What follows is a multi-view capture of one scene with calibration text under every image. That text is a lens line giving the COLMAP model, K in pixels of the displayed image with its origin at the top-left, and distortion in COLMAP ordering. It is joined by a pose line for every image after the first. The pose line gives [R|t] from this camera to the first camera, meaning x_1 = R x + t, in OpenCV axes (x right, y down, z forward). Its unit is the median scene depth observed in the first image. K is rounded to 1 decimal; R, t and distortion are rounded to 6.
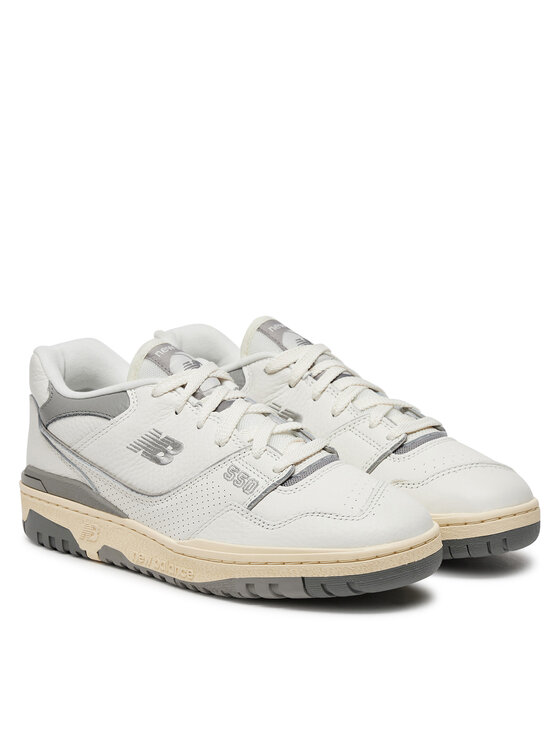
lens RADIAL K [[2195.6, 0, 279.9], [0, 2195.6, 373.1], [0, 0, 1]] dist [0.054866, 0.000000]
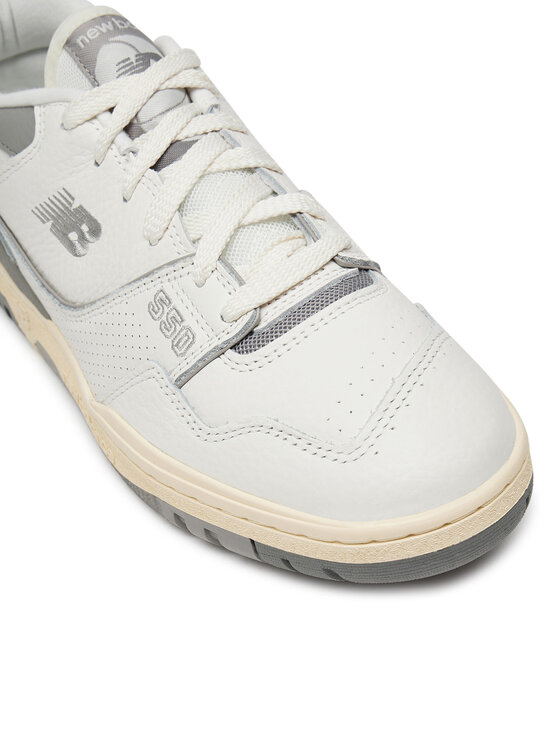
lens RADIAL K [[1371.7, 0, 280.4], [0, 1371.7, 373.2], [0, 0, 1]] dist [-0.099064, 0.000000]
pose [[0.943283, 0.099901, -0.316602, 0.115025], [0.064182, 0.880785, 0.469147, -0.096888], [0.325726, -0.462859, 0.824417, 0.712287]]
